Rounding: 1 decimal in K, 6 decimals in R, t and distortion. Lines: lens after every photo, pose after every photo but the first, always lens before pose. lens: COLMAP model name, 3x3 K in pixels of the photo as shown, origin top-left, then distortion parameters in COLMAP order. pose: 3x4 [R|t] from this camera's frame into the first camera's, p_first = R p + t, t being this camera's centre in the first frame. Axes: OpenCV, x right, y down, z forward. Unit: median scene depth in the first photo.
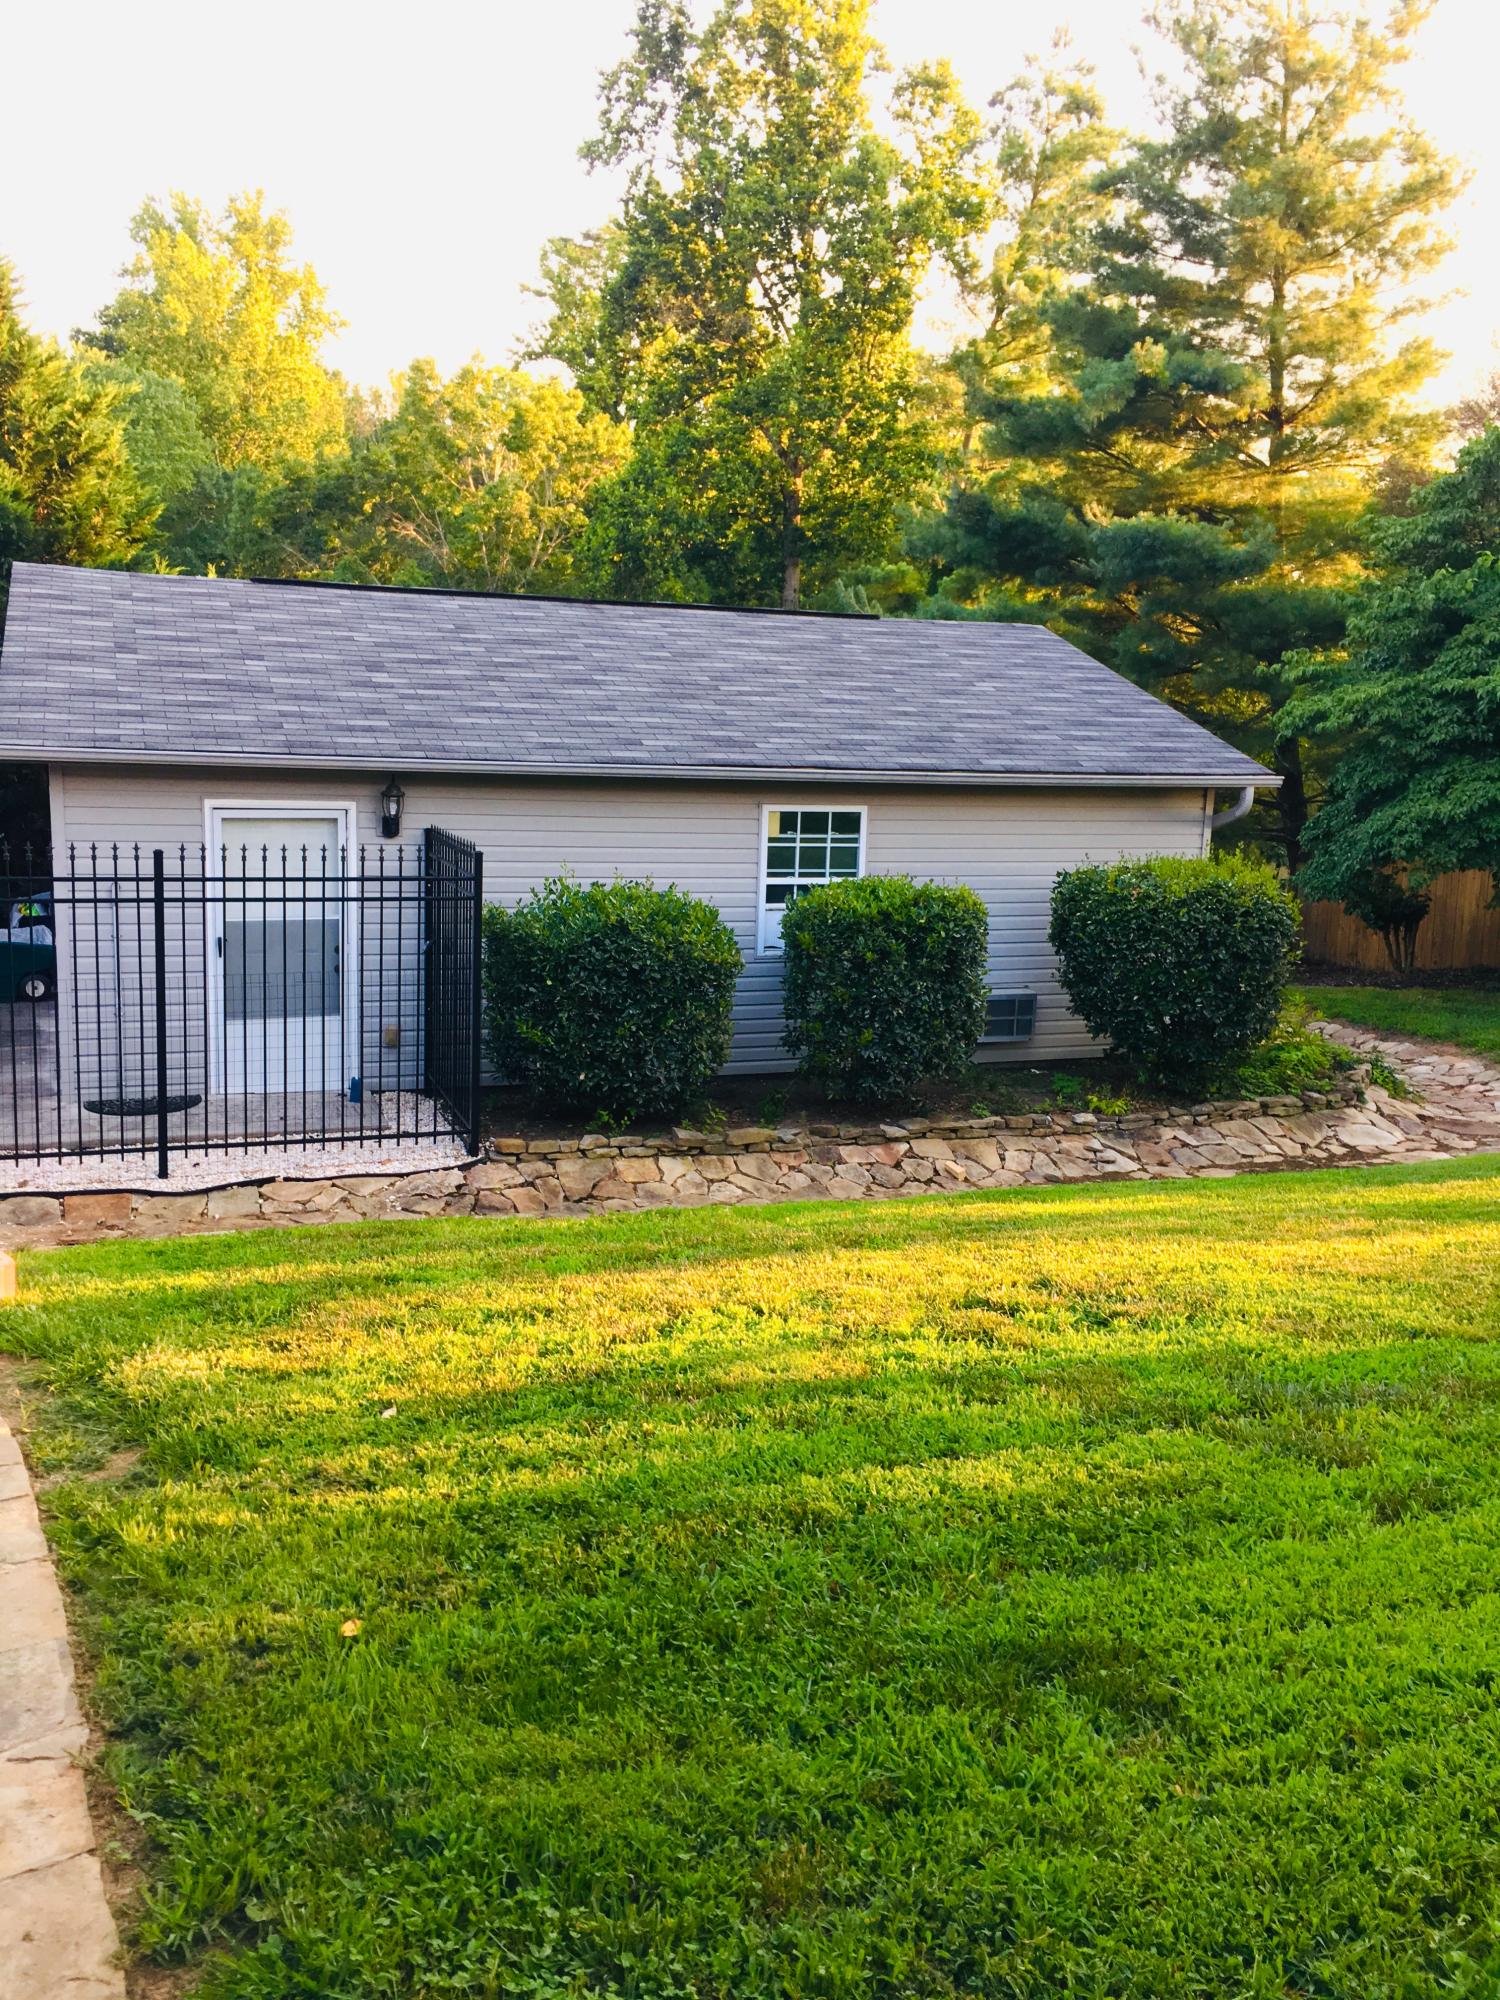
lens RADIAL K [[1789.0, 0, 750.0], [0, 1789.0, 1000.0], [0, 0, 1]] dist [-0.060151, 0.005651]
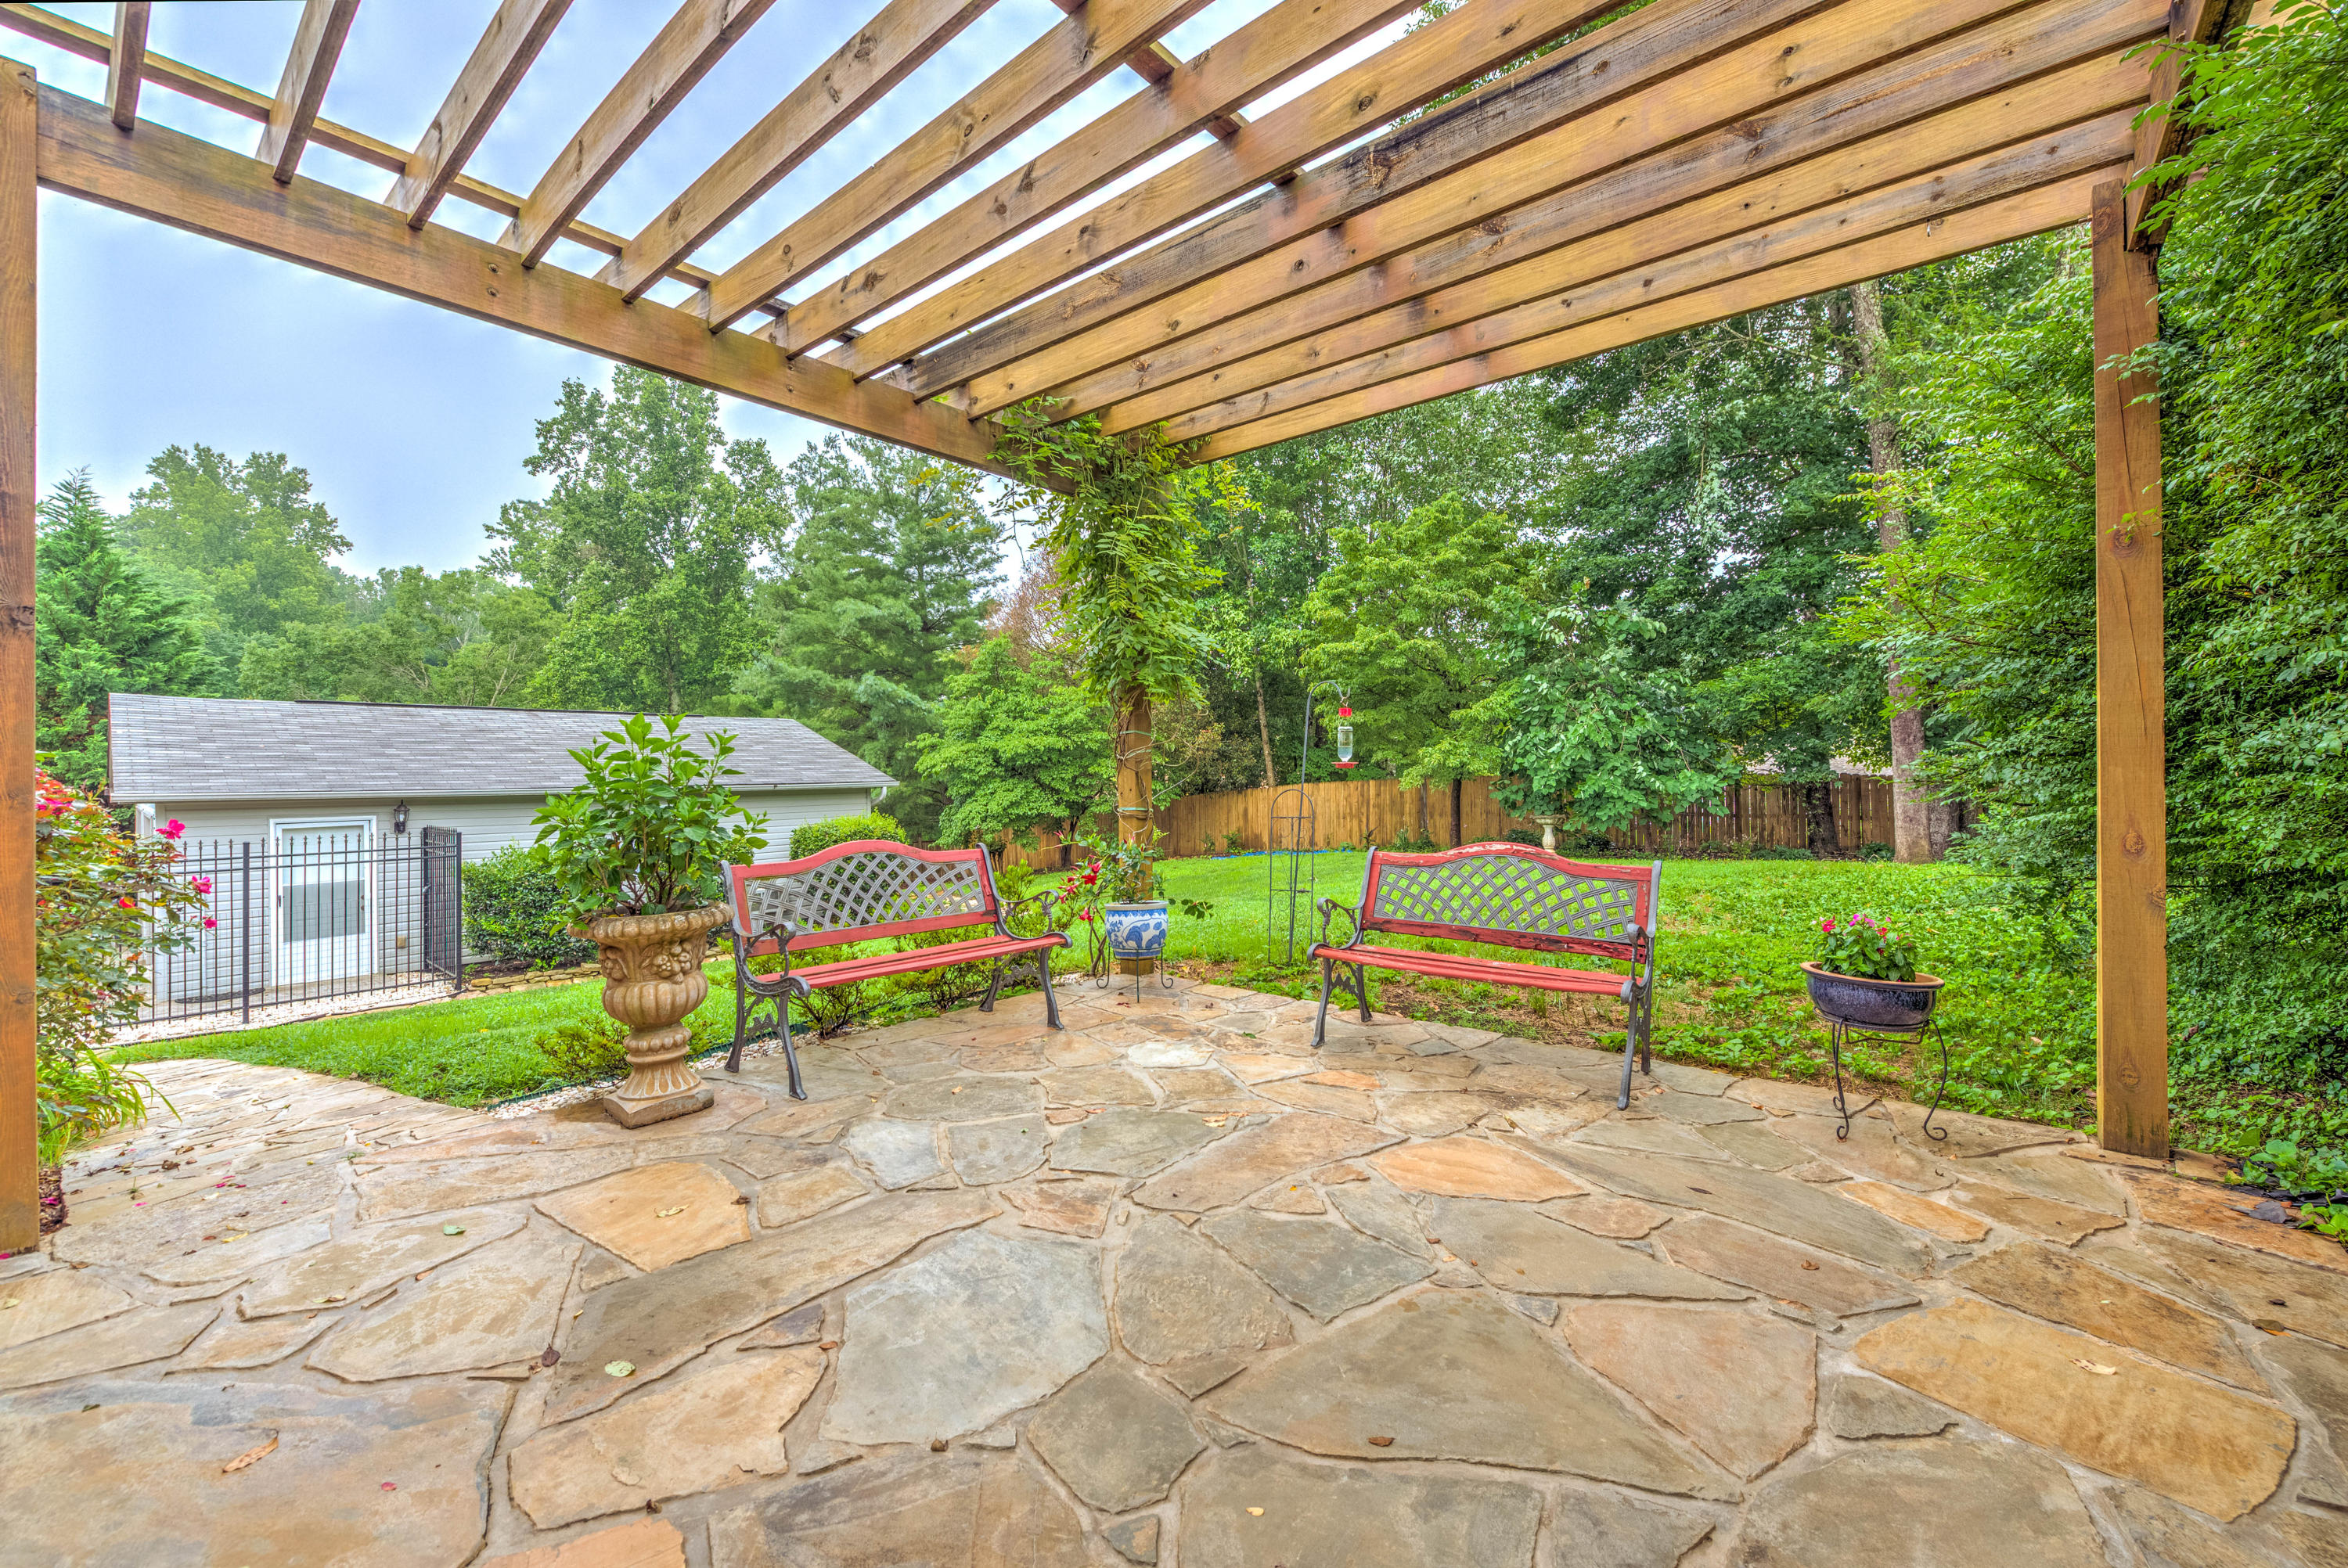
lens RADIAL K [[940.9, 0, 1183.8], [0, 940.9, 779.0], [0, 0, 1]] dist [-0.000998, -0.000217]
pose [[0.873791, -0.050624, 0.483660, 0.049302], [0.127061, 0.983785, -0.126580, 0.083390], [-0.469409, 0.172059, 0.866055, -0.285641]]
